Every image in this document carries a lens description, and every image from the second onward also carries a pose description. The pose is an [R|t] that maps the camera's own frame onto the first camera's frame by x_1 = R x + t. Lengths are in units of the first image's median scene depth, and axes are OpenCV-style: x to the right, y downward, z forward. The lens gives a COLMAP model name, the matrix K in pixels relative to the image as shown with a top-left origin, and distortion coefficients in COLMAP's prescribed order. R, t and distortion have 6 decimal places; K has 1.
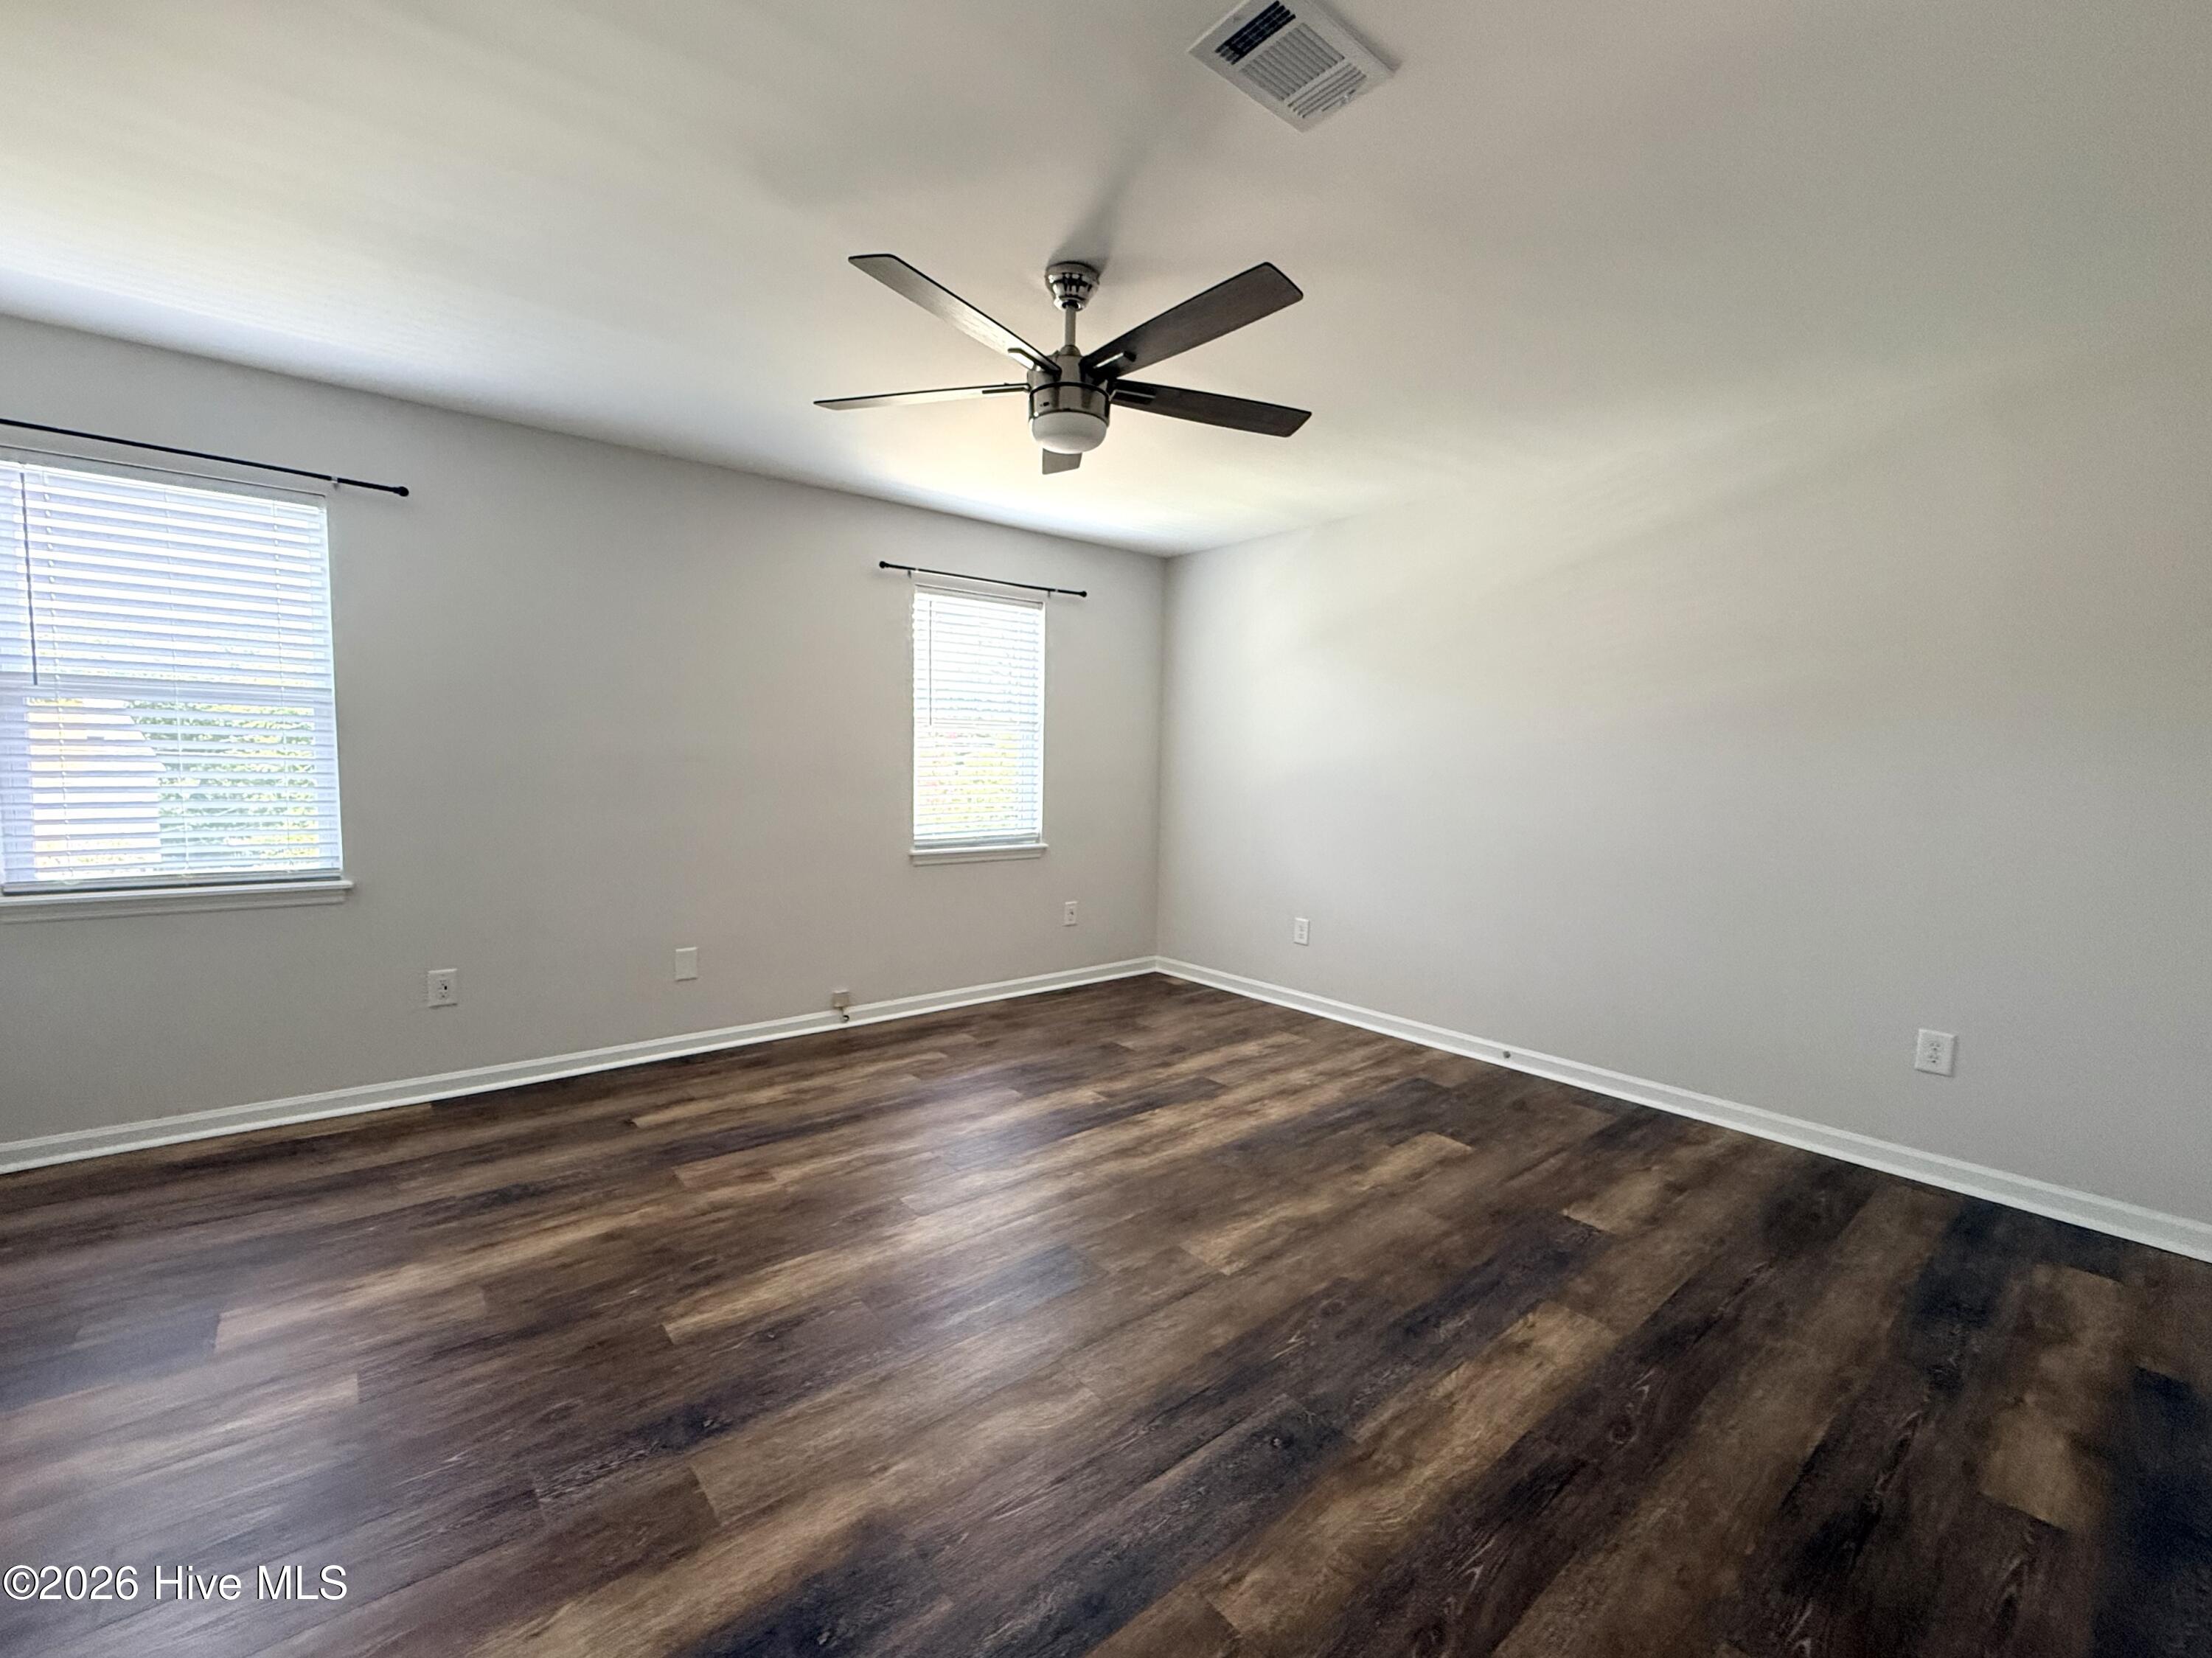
lens RADIAL K [[895.6, 0, 1107.8], [0, 895.6, 876.0], [0, 0, 1]] dist [0.002991, -0.000429]
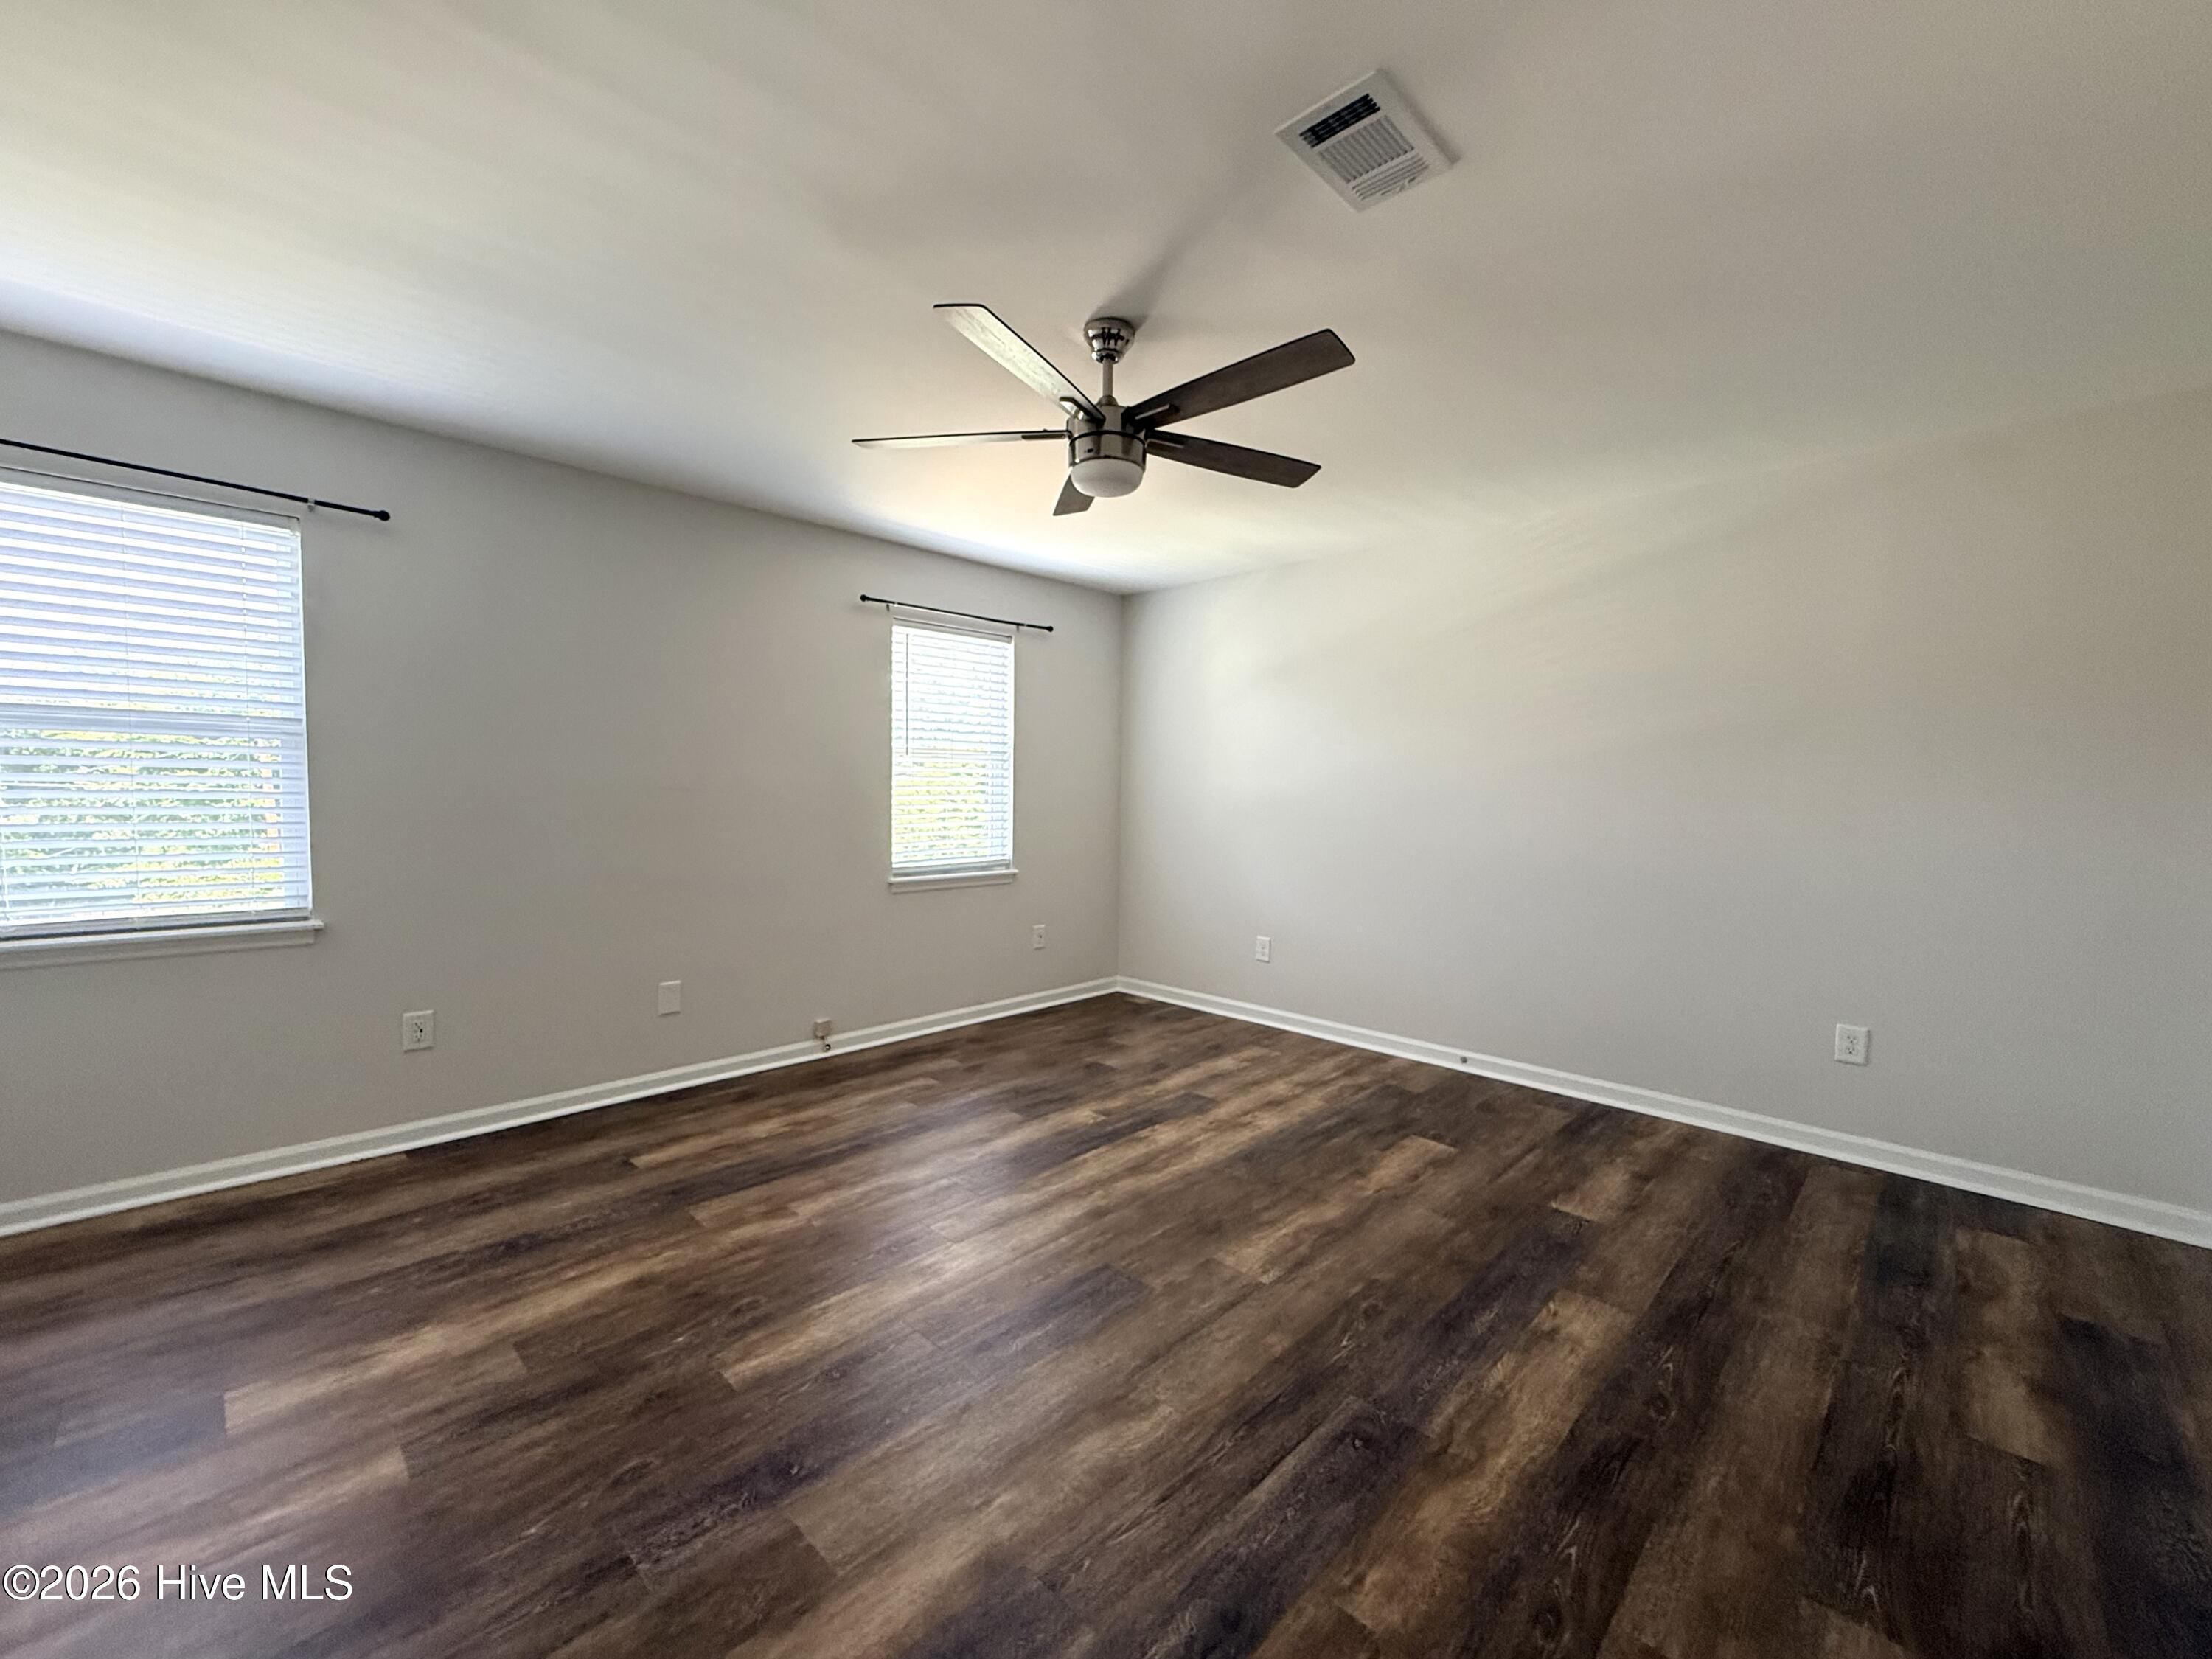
lens RADIAL K [[895.7, 0, 818.9], [0, 895.7, 865.6], [0, 0, 1]] dist [0.002991, -0.000429]
pose [[0.994809, -0.014984, 0.100650, -0.489236], [0.018557, 0.999227, -0.034653, -0.010324], [-0.100053, 0.036341, 0.994318, 0.006742]]
